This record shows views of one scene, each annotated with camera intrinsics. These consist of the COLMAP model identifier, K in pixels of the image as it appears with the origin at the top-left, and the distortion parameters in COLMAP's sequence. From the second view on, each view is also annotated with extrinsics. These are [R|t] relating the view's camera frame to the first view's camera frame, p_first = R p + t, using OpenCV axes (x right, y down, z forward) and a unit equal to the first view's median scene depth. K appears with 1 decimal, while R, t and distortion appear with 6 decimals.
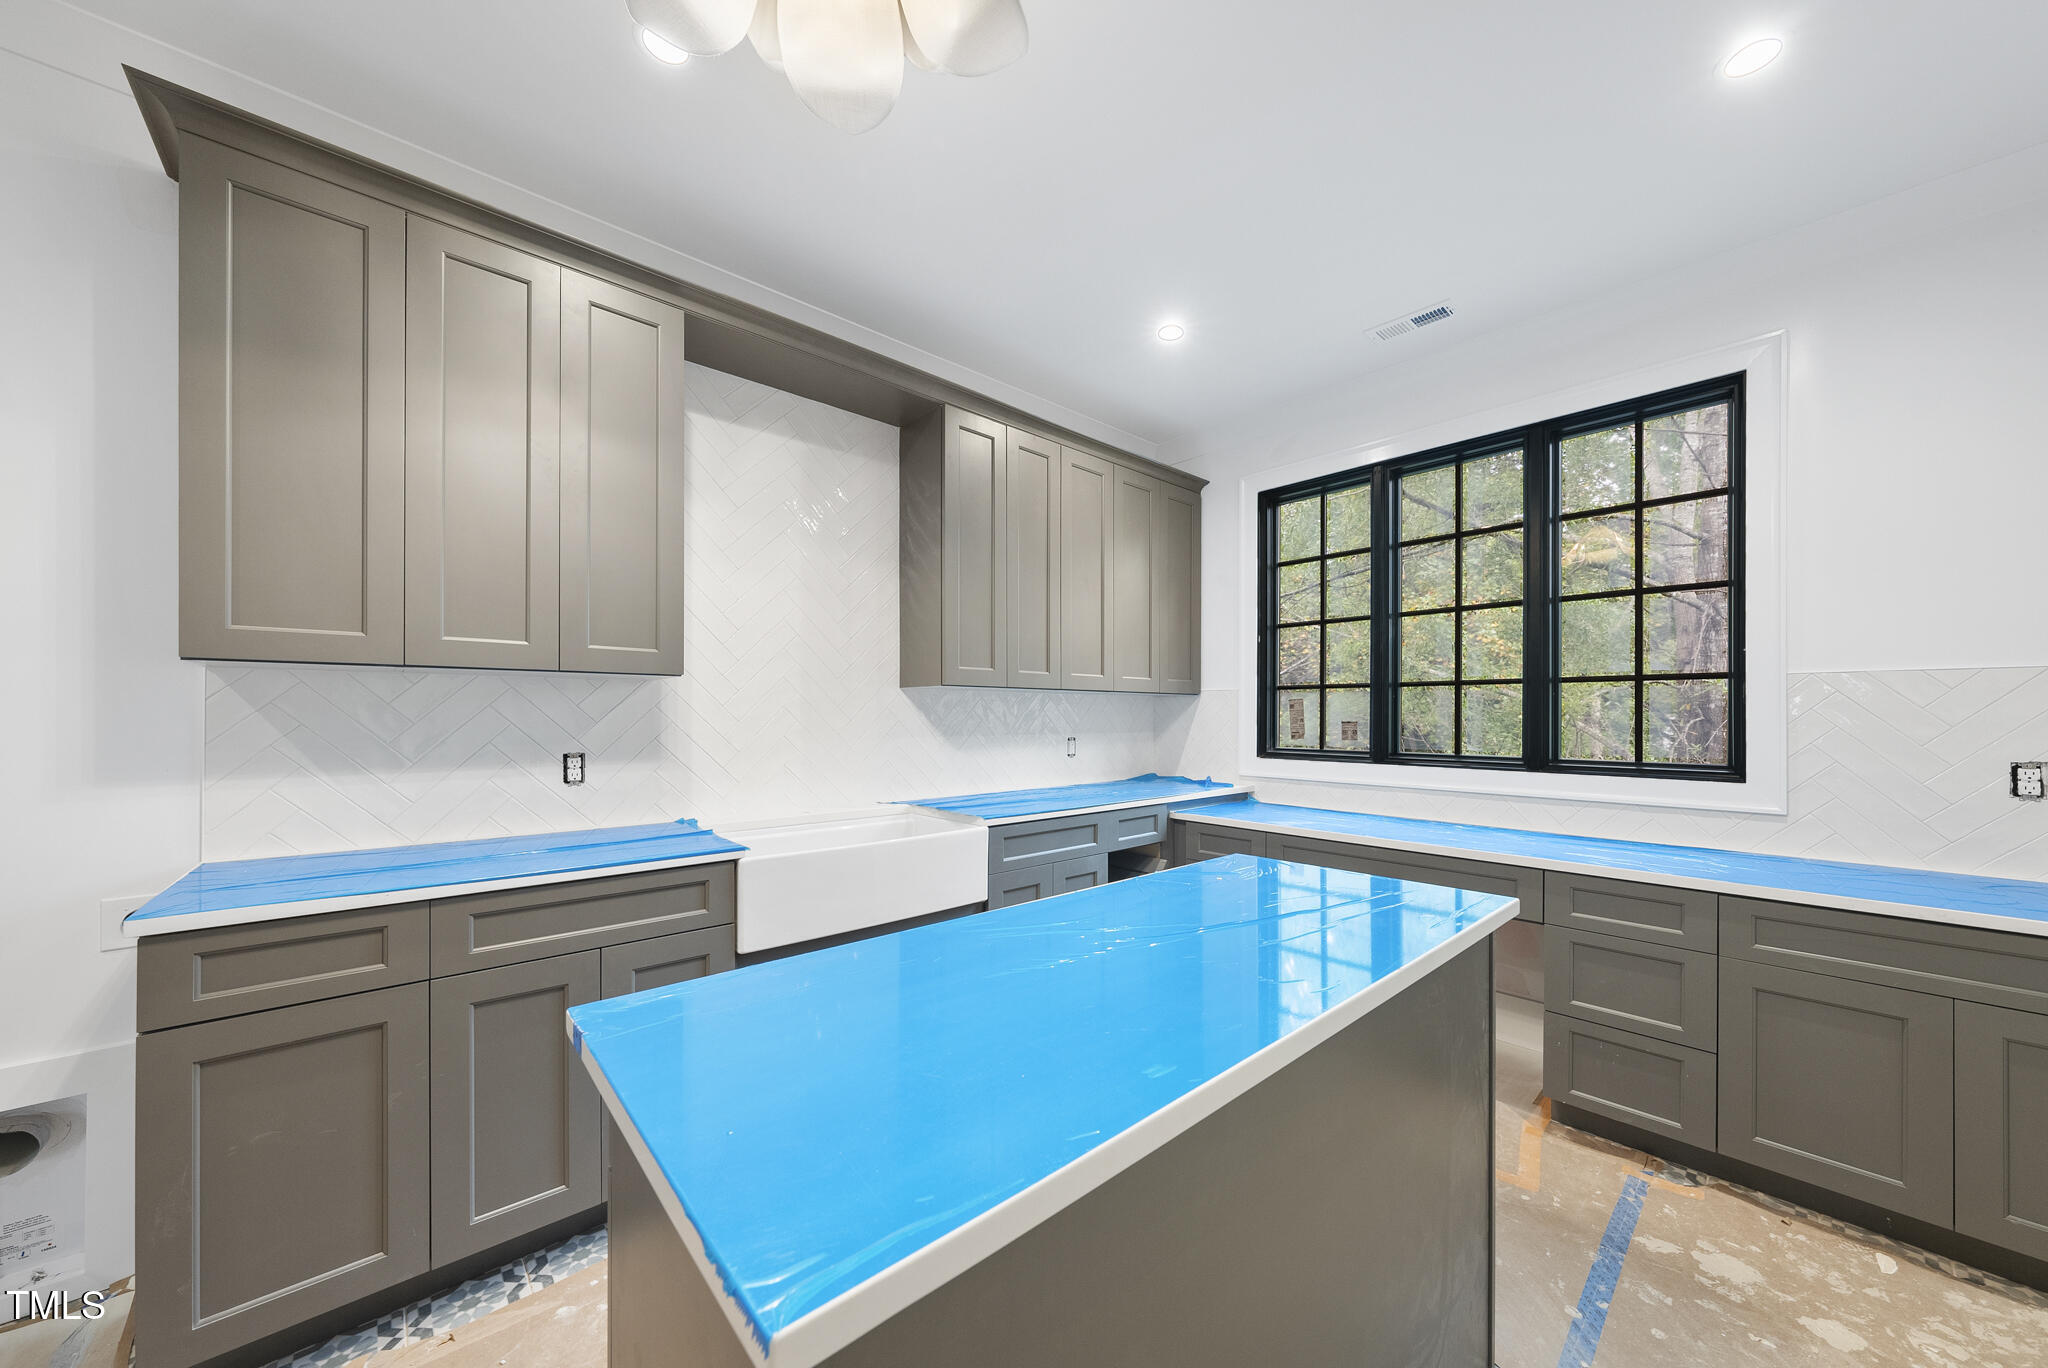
lens RADIAL K [[710.0, 0, 1014.0], [0, 710.0, 713.6], [0, 0, 1]] dist [-0.000819, 0.000450]
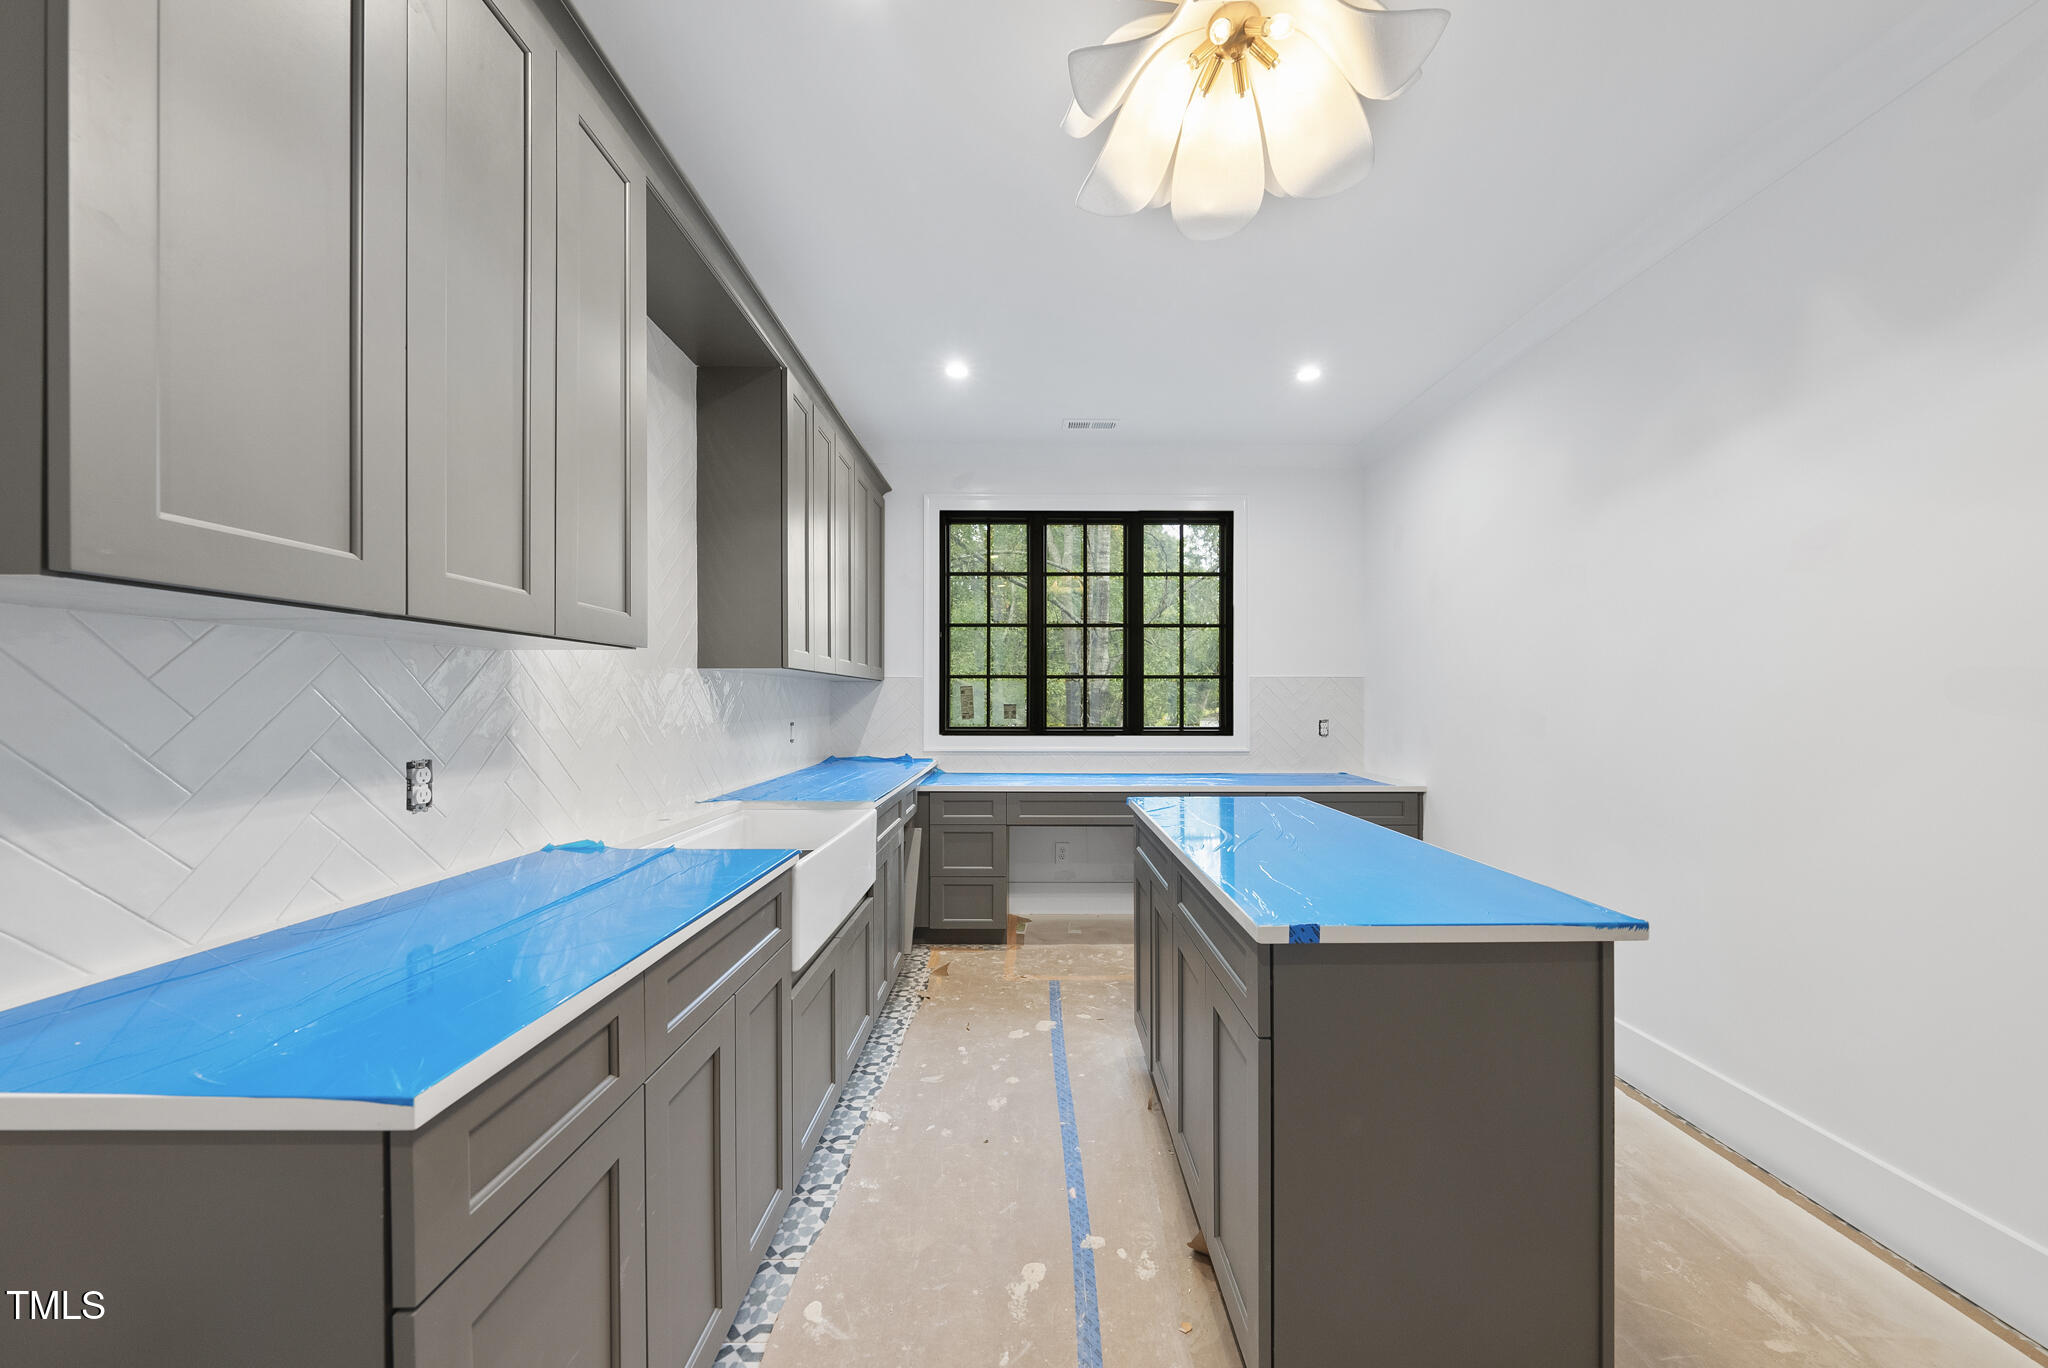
lens RADIAL K [[710.0, 0, 1023.4], [0, 710.0, 694.4], [0, 0, 1]] dist [-0.000819, 0.000450]
pose [[0.671126, 0.004854, 0.741328, -0.503625], [-0.001853, 0.999986, -0.004871, -0.000595], [-0.741341, 0.001895, 0.671126, 0.123775]]
